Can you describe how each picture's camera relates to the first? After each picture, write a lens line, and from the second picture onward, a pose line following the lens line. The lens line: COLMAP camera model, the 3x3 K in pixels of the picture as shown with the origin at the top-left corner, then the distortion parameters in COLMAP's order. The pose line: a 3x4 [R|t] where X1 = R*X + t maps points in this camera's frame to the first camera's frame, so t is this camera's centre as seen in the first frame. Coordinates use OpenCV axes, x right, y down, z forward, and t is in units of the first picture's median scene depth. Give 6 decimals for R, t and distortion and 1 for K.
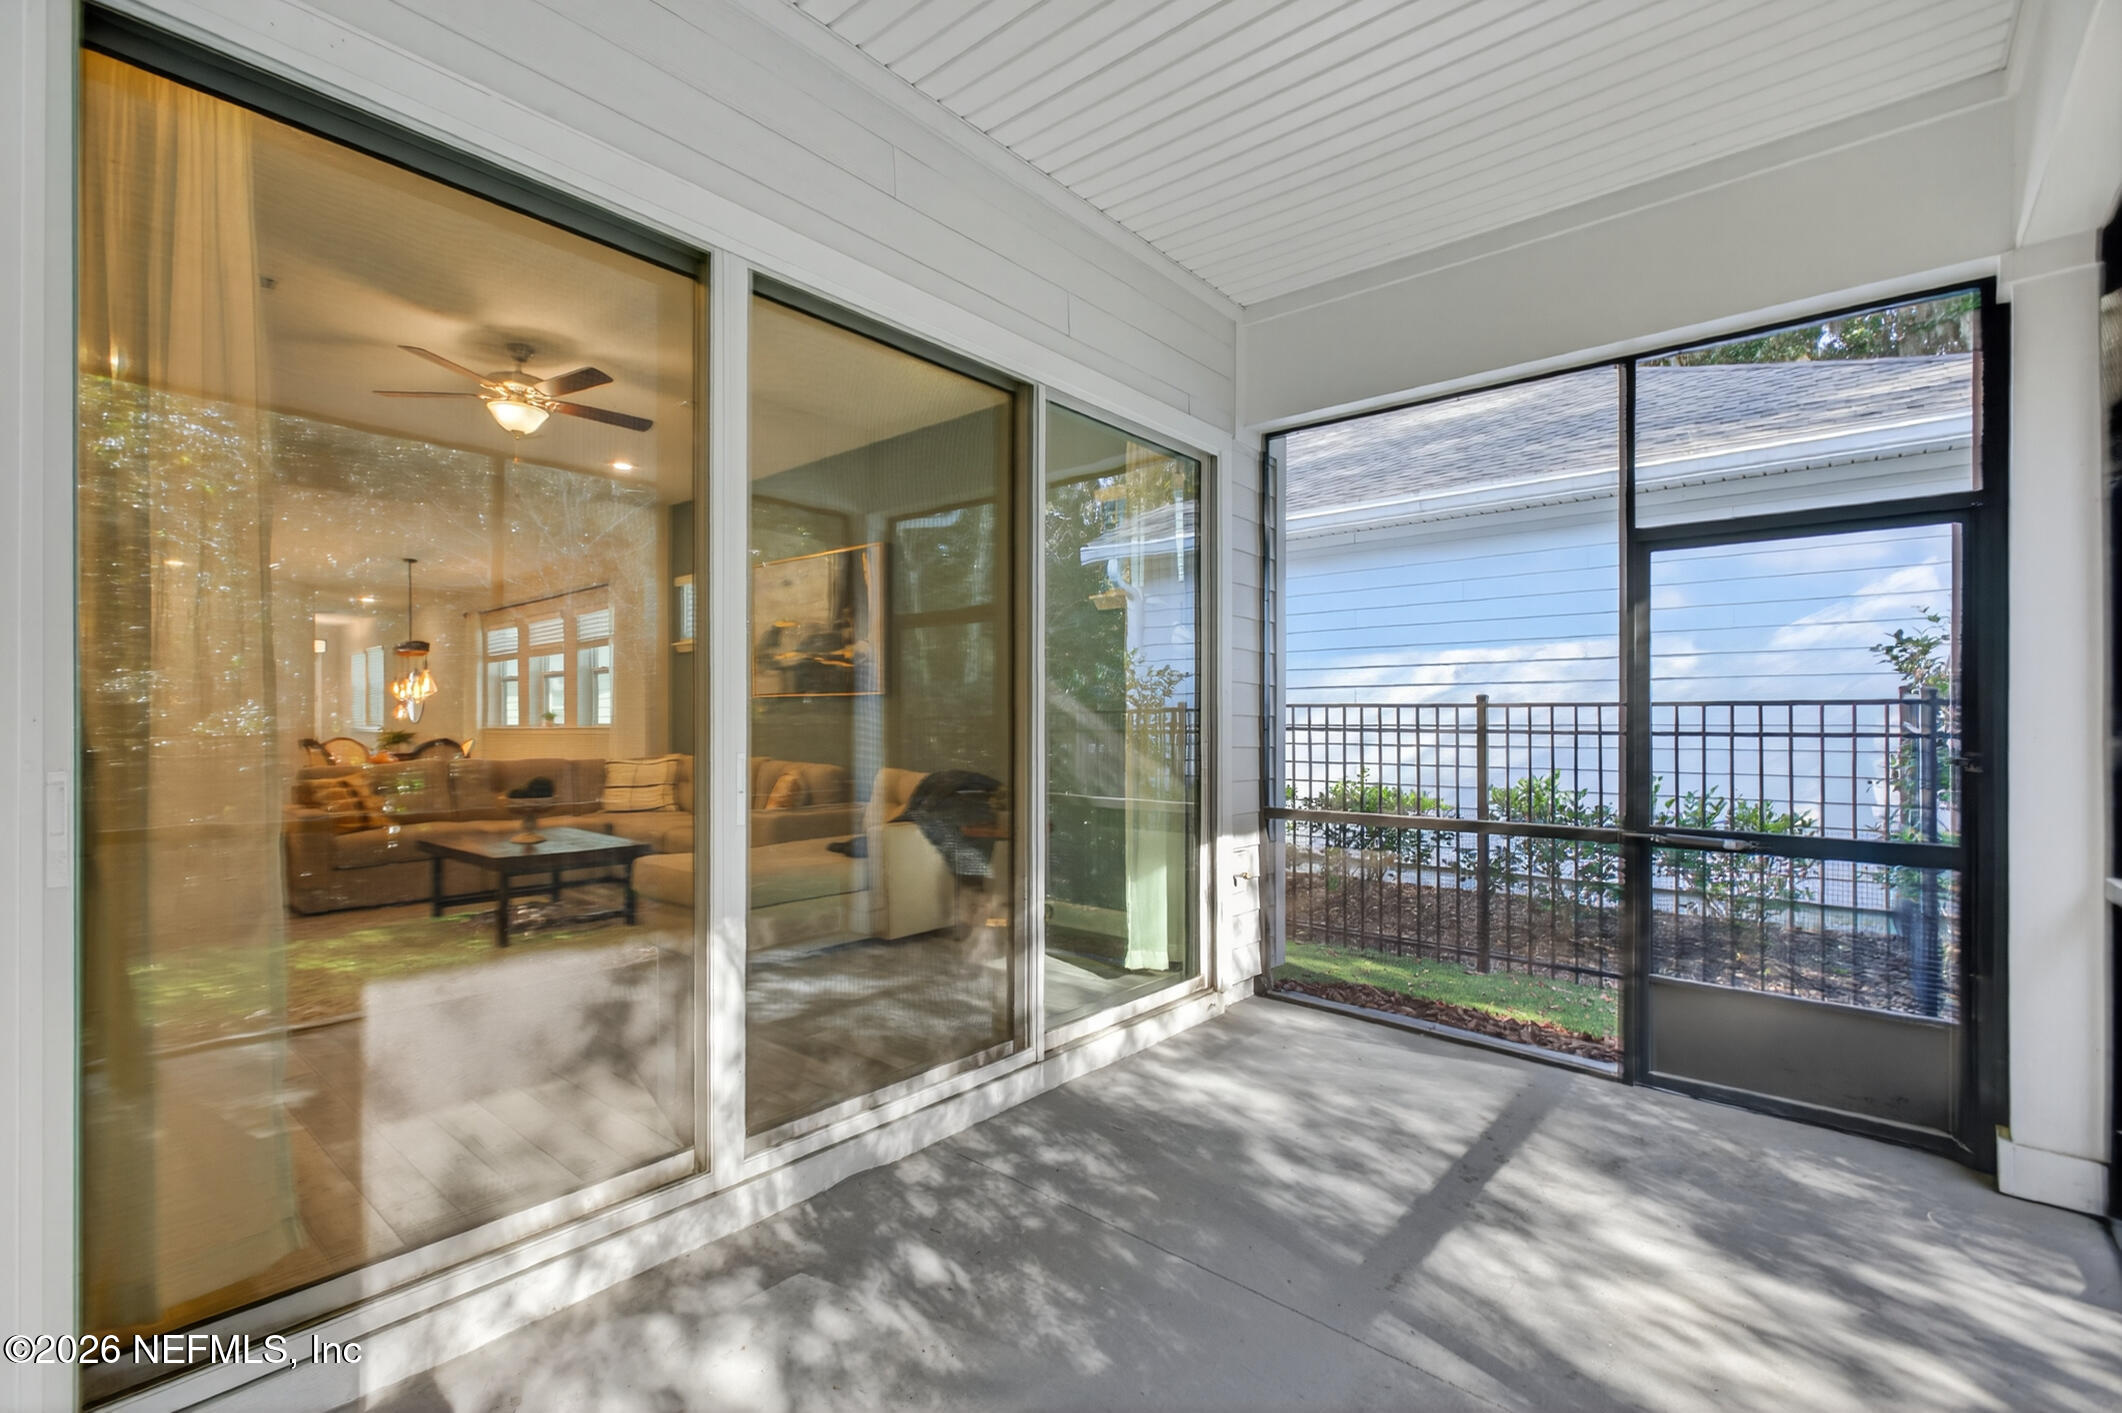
lens RADIAL K [[950.7, 0, 1049.2], [0, 950.7, 727.3], [0, 0, 1]] dist [-0.000505, 0.000284]
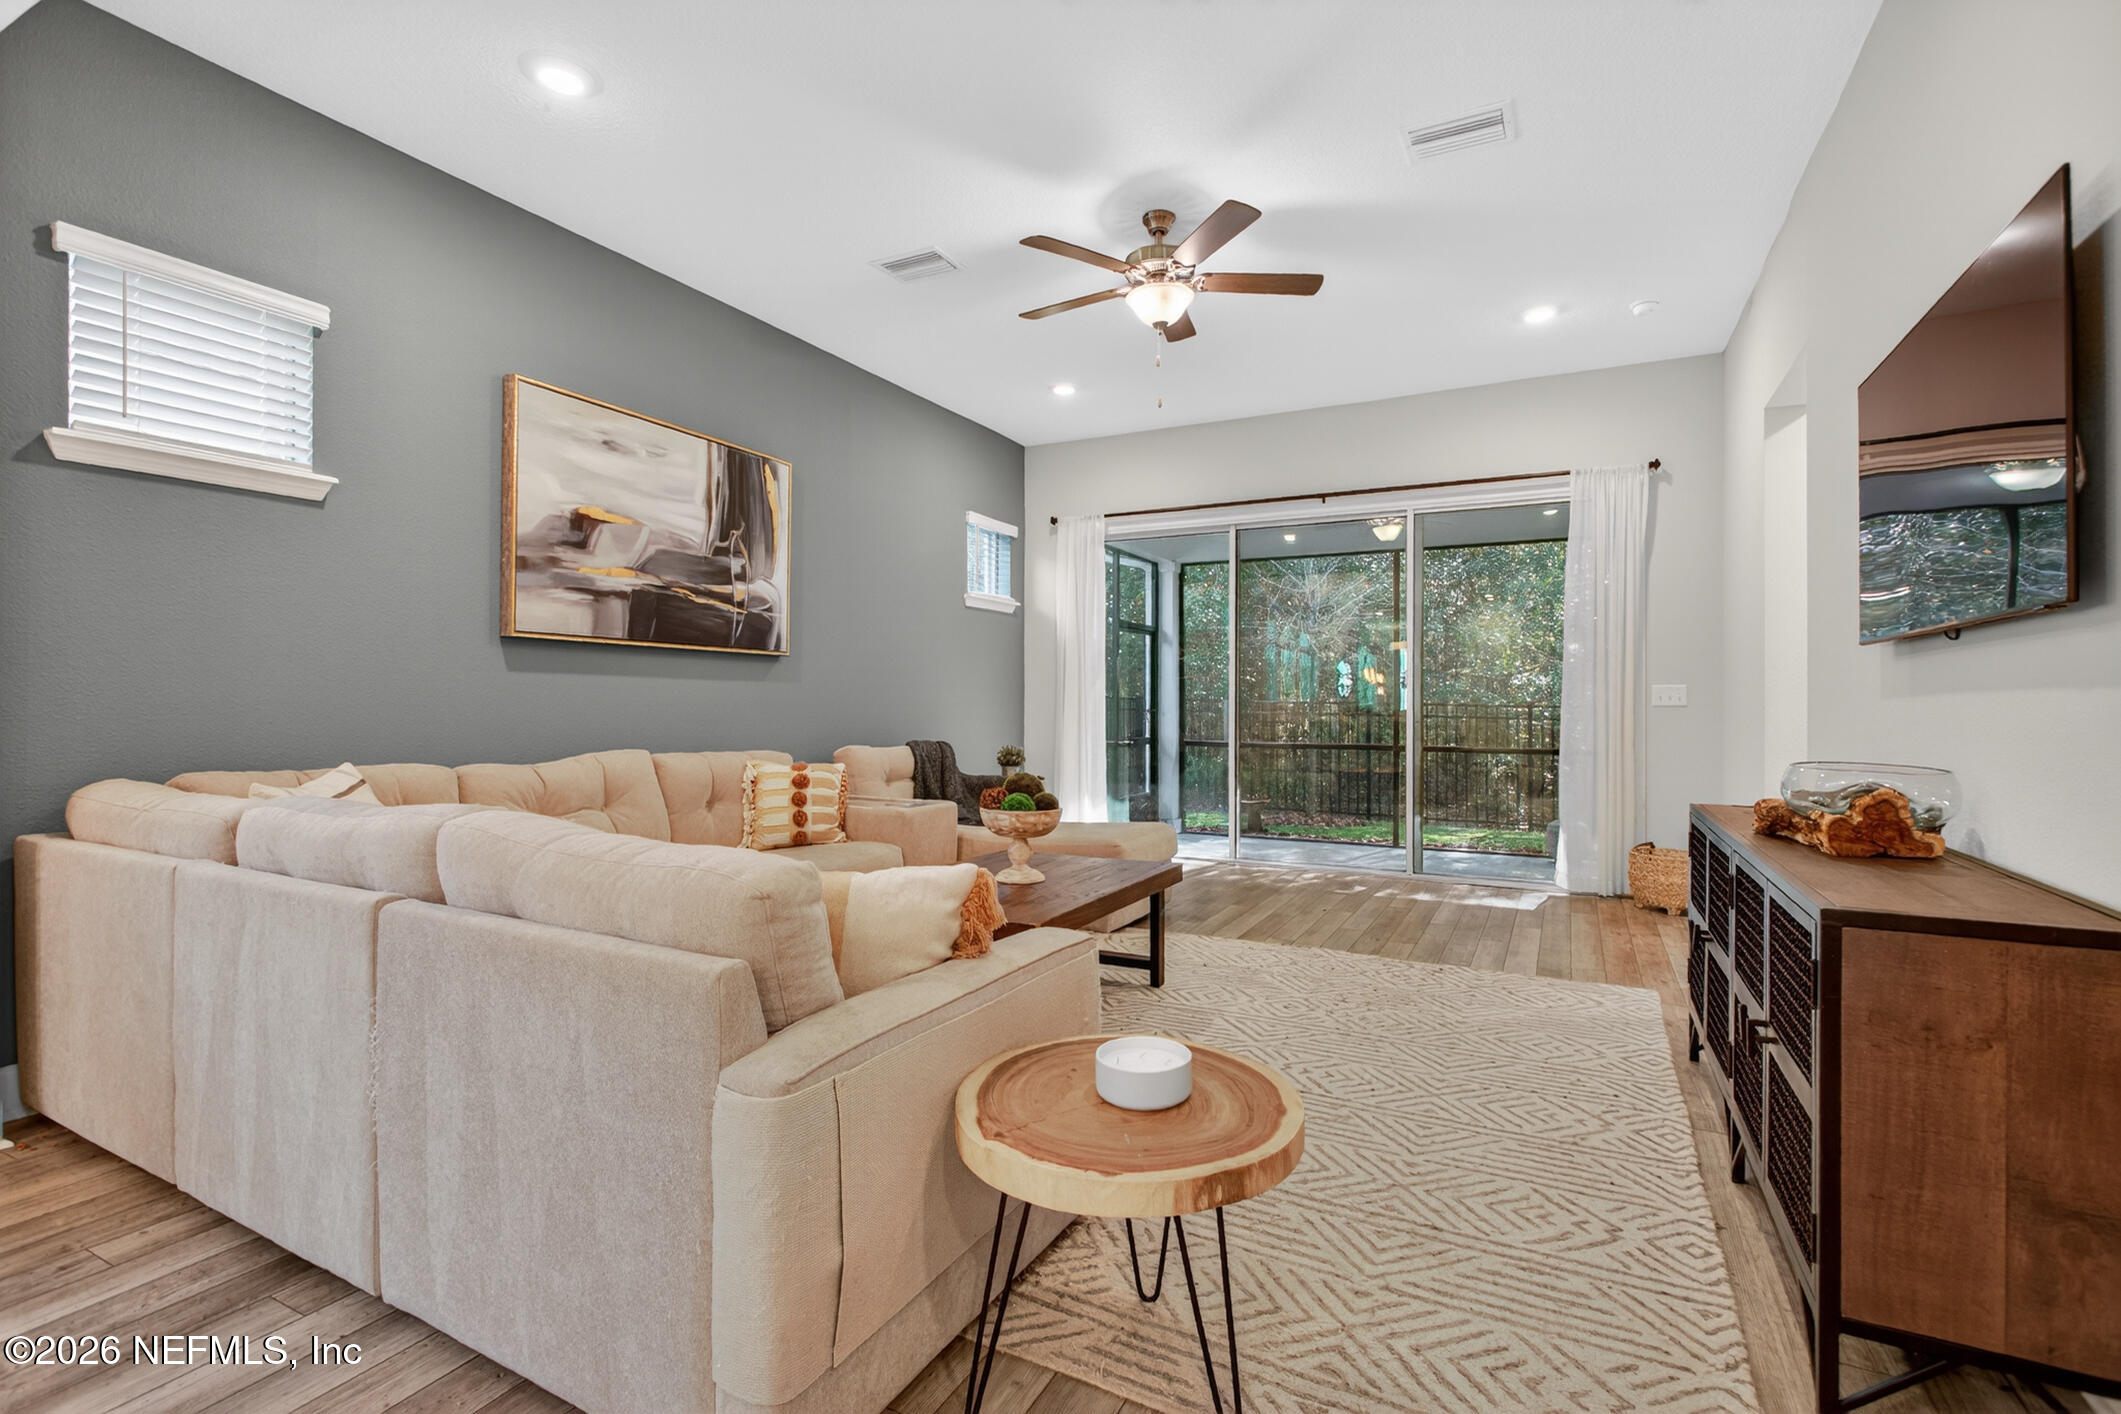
lens RADIAL K [[952.5, 0, 1078.3], [0, 952.5, 691.1], [0, 0, 1]] dist [-0.000497, 0.000141]
pose [[-0.228154, 0.008910, 0.973584, -0.936442], [-0.004203, 0.999940, -0.010136, 0.000456], [-0.973616, -0.006405, -0.228103, 0.895014]]
